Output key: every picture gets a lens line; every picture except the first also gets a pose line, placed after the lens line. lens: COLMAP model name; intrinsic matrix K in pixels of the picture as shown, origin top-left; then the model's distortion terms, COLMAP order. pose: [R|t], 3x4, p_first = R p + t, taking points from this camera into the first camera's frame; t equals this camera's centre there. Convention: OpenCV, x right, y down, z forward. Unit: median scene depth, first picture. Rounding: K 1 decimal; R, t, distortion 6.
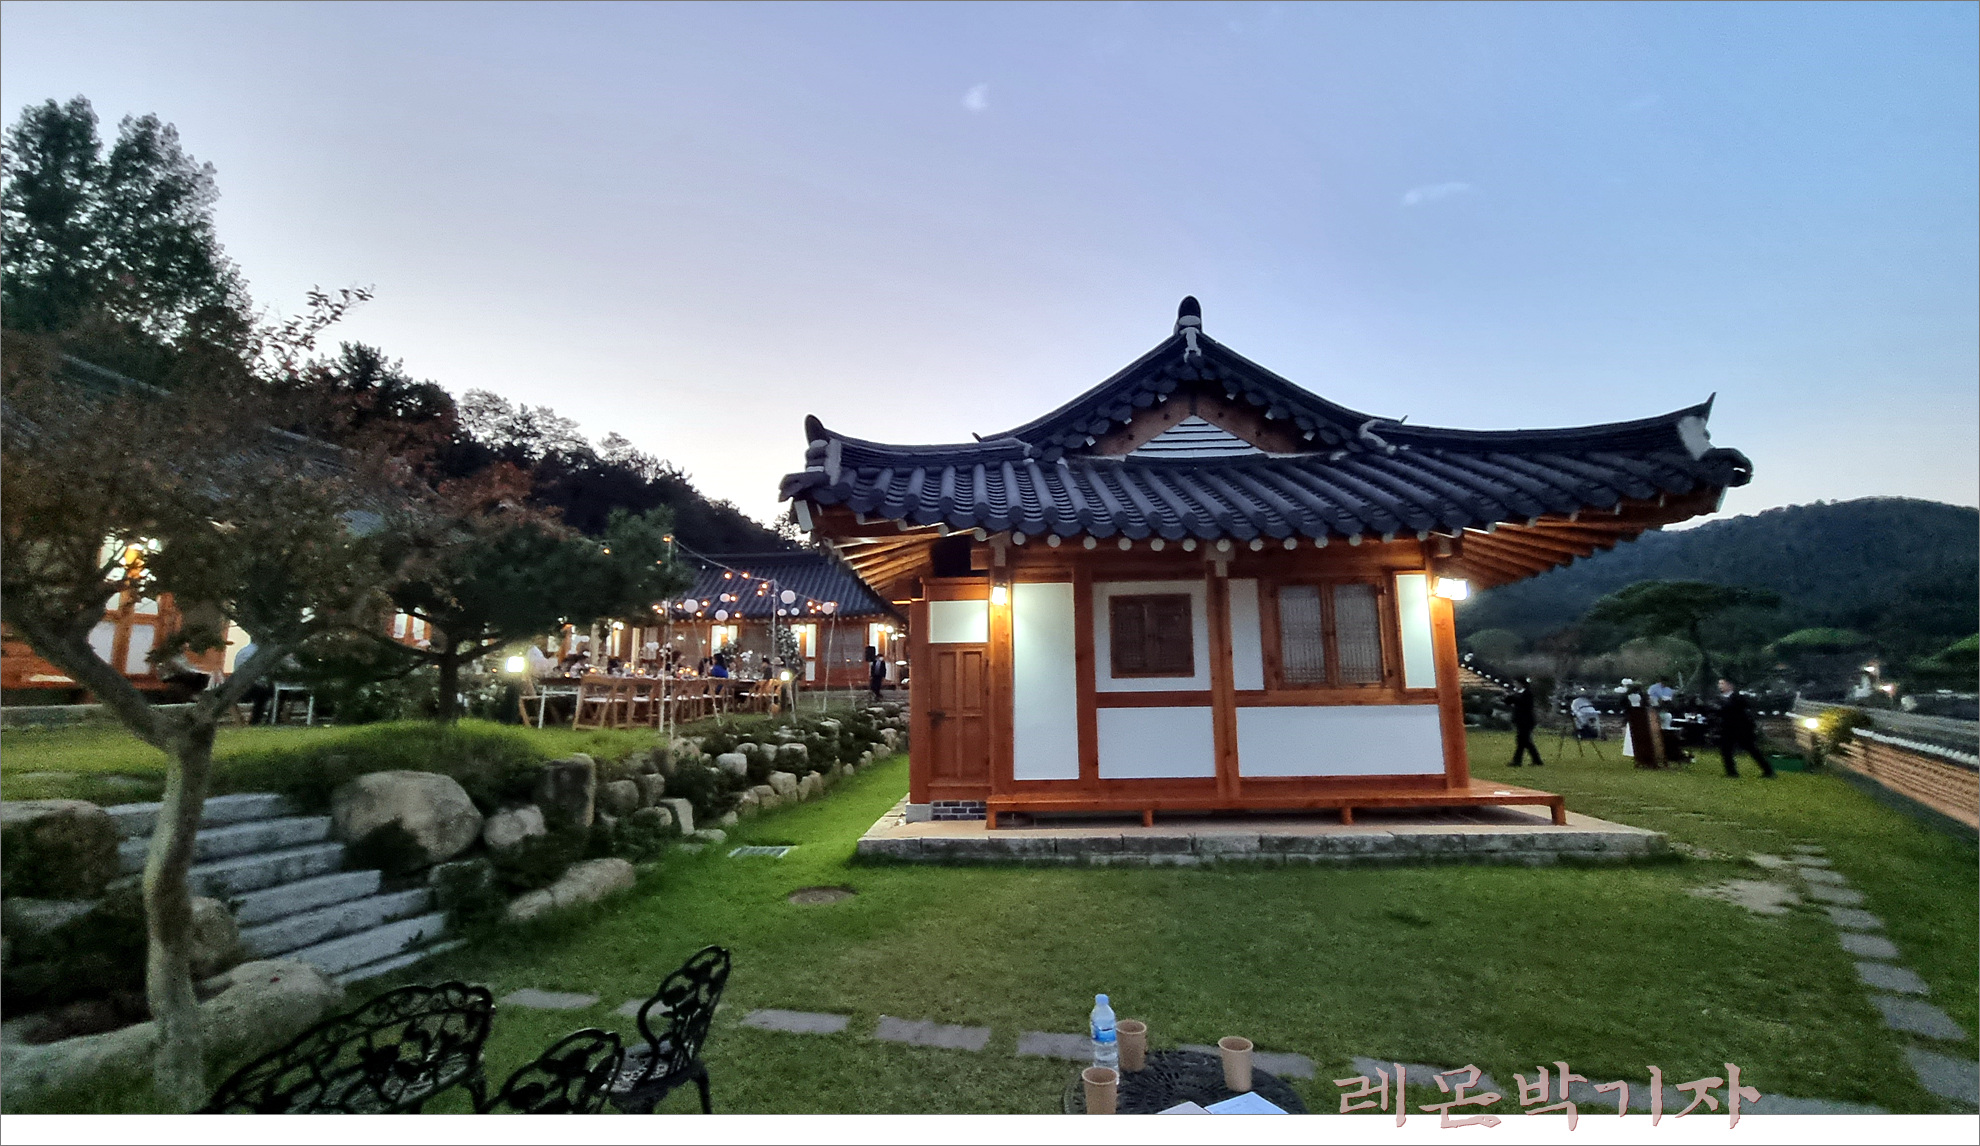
lens RADIAL K [[807.5, 0, 992.8], [0, 807.5, 554.3], [0, 0, 1]] dist [0.014692, -0.006568]
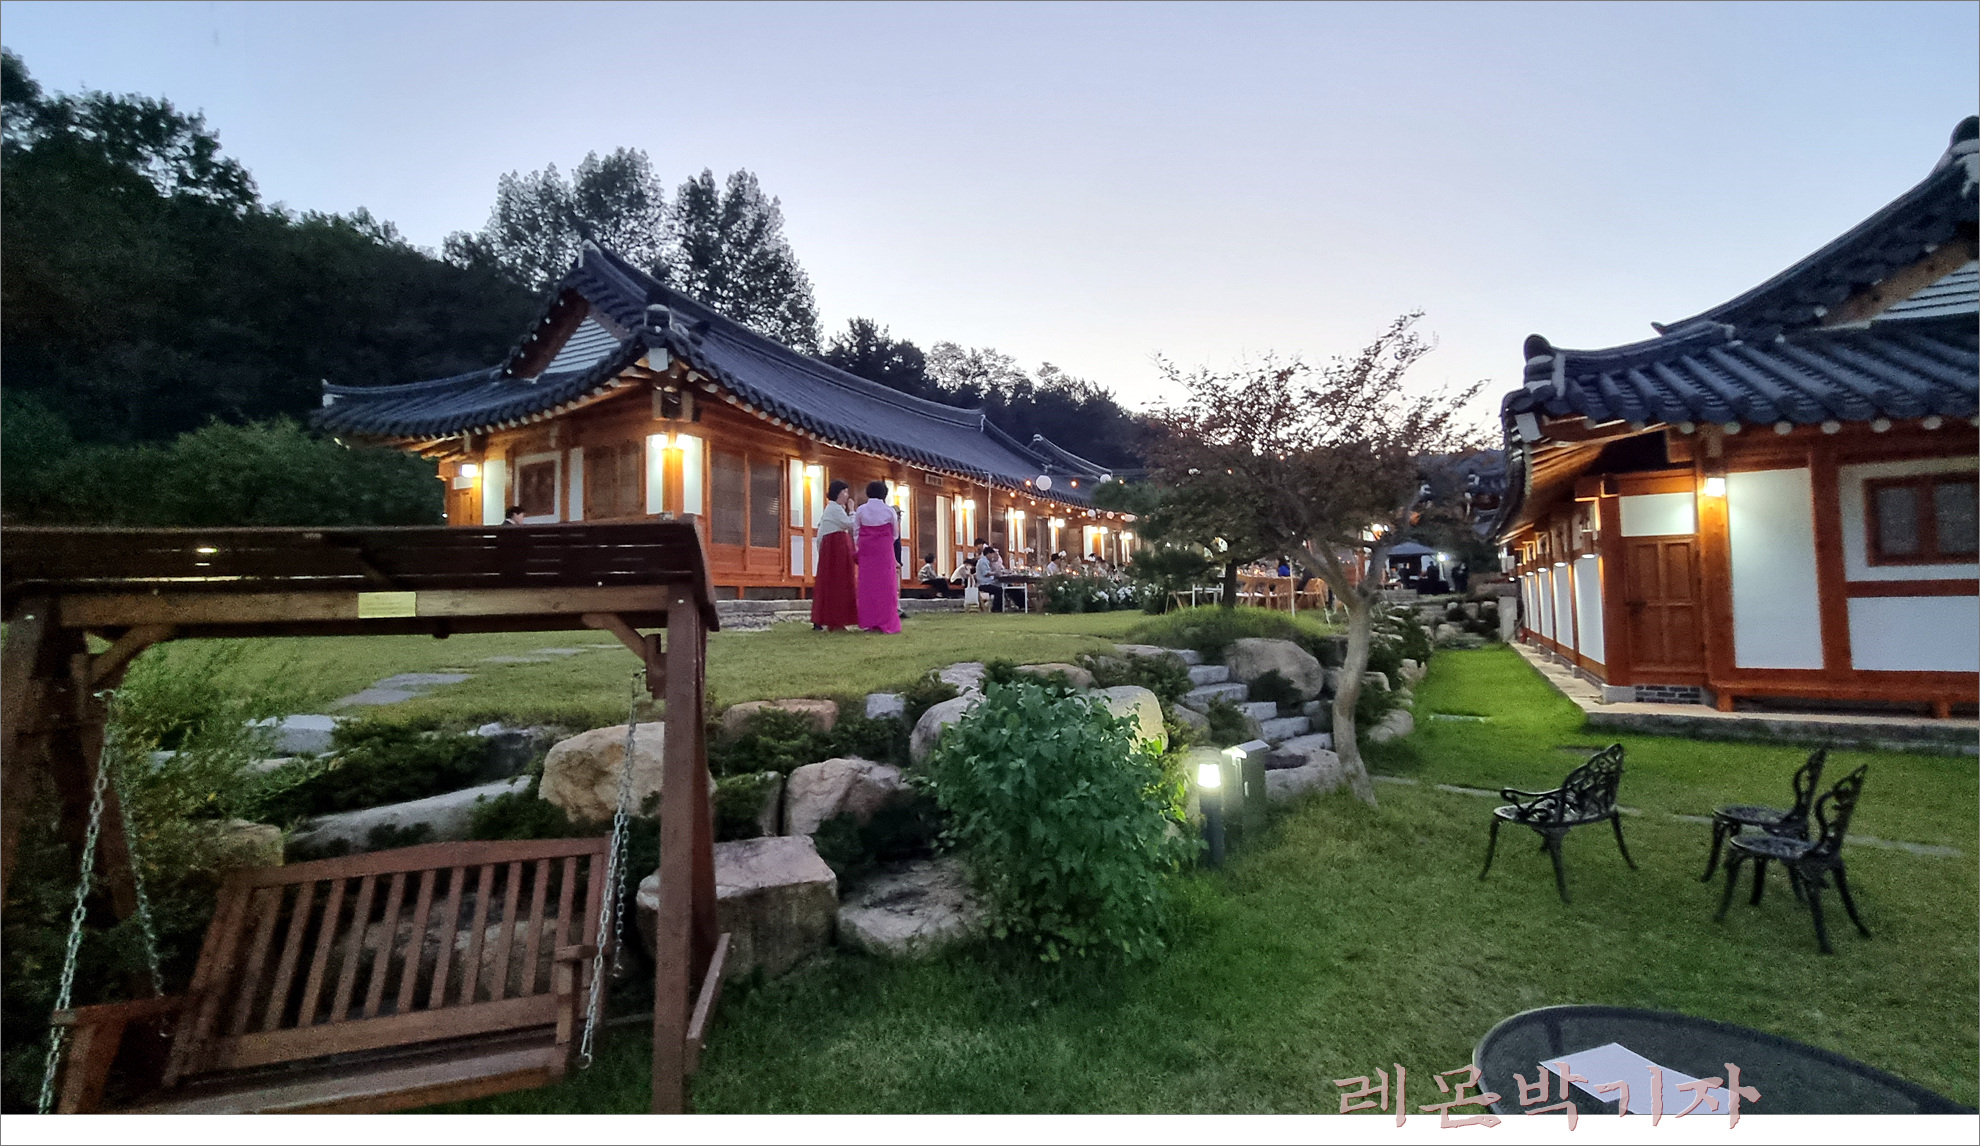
lens RADIAL K [[807.5, 0, 992.8], [0, 807.5, 554.3], [0, 0, 1]] dist [0.014692, -0.006568]
pose [[0.888130, -0.029093, -0.458670, -0.297737], [0.082710, 0.991818, 0.097243, -0.034037], [0.452088, -0.124301, 0.883270, -0.273657]]
